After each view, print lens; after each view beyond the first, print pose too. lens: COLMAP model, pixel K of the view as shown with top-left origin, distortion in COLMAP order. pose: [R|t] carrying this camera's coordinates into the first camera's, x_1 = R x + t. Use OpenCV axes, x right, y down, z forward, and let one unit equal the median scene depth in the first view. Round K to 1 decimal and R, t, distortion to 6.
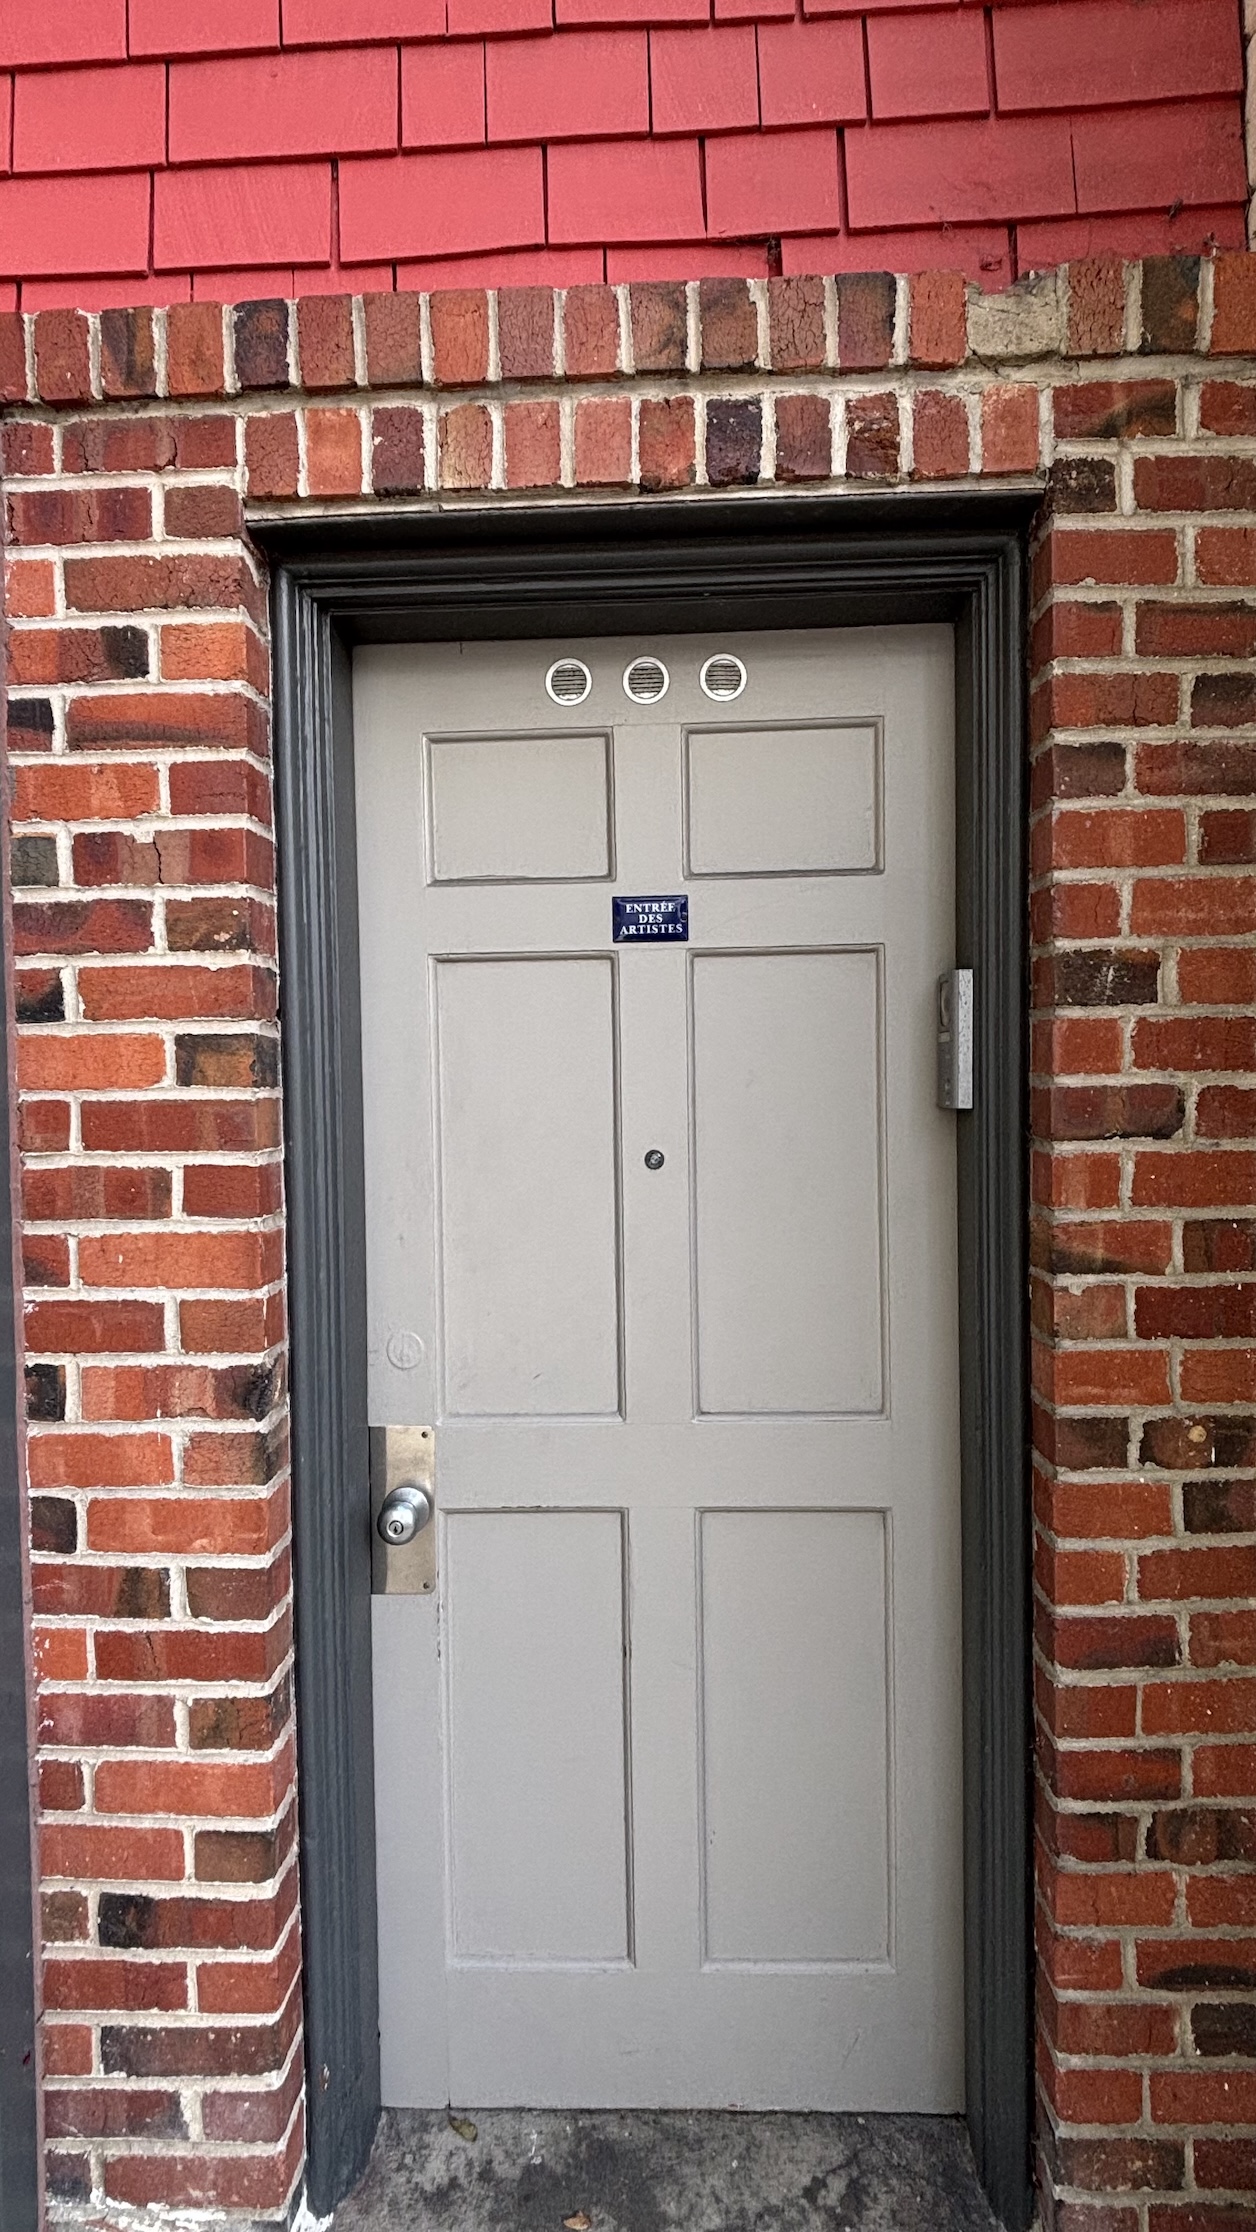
lens RADIAL K [[1155.7, 0, 630.8], [0, 1155.7, 1117.0], [0, 0, 1]] dist [-0.014720, 0.006198]
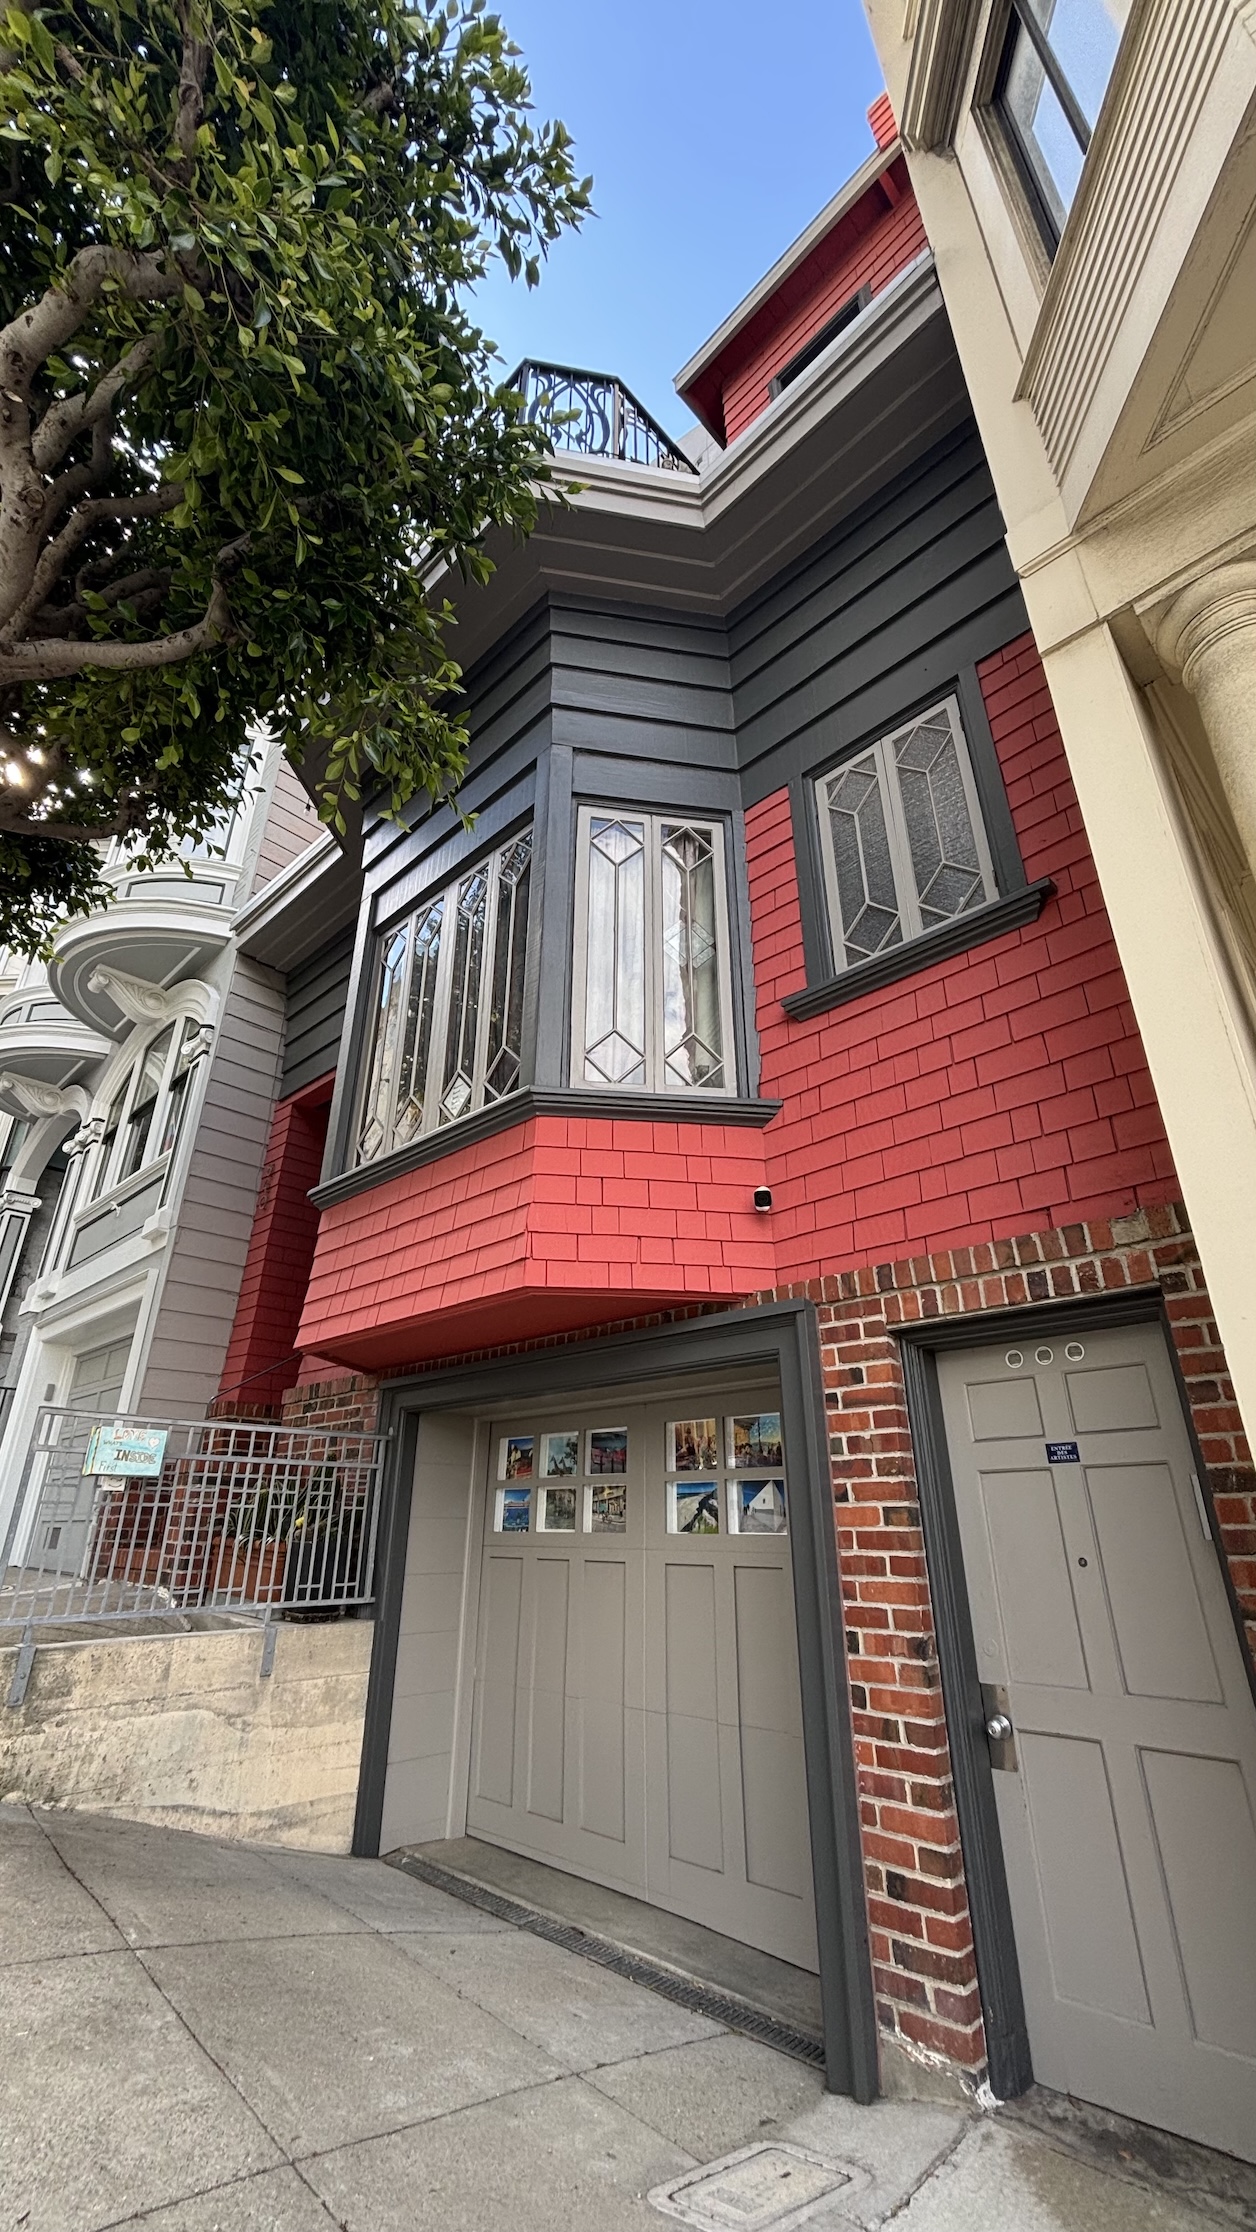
lens RADIAL K [[909.6, 0, 632.5], [0, 909.6, 1117.0], [0, 0, 1]] dist [0.000833, 0.002498]
pose [[0.750583, -0.263337, -0.606035, 0.803658], [-0.025501, 0.904930, -0.424797, 0.032181], [0.660284, 0.334300, 0.672510, -1.331477]]
